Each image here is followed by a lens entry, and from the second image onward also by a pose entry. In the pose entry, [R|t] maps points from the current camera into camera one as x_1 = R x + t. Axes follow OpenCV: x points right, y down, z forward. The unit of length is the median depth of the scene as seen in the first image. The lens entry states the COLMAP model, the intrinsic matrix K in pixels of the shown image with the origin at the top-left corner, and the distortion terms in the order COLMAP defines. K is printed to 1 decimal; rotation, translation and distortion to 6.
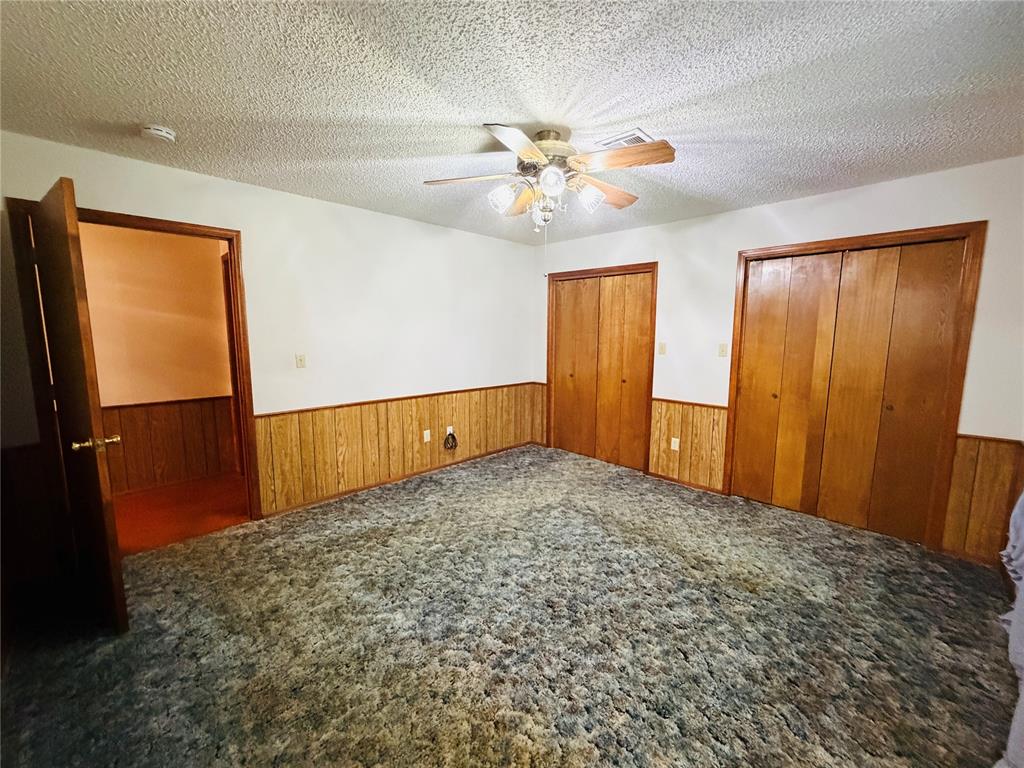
lens RADIAL K [[408.4, 0, 509.3], [0, 408.4, 383.4], [0, 0, 1]] dist [-0.002465, 0.000283]
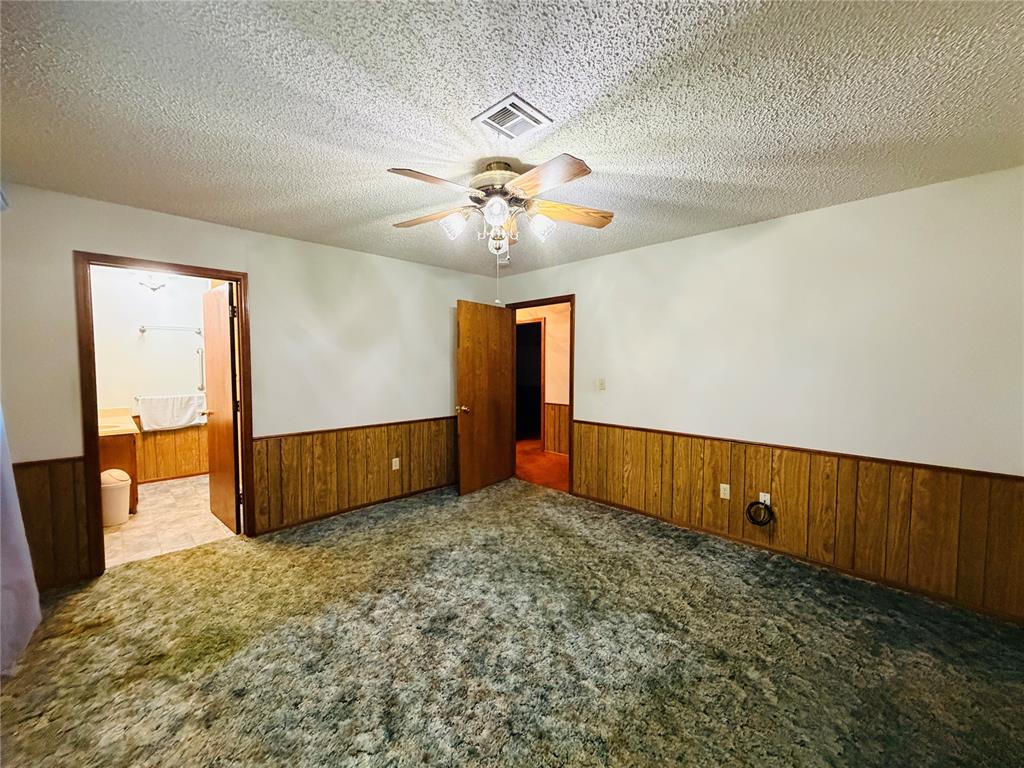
lens RADIAL K [[408.4, 0, 509.4], [0, 408.4, 382.8], [0, 0, 1]] dist [-0.002465, 0.000283]
pose [[-0.006513, 0.045974, -0.998921, 0.715007], [-0.127904, 0.990699, 0.046429, -0.077991], [0.991765, 0.128069, -0.000572, 0.686405]]
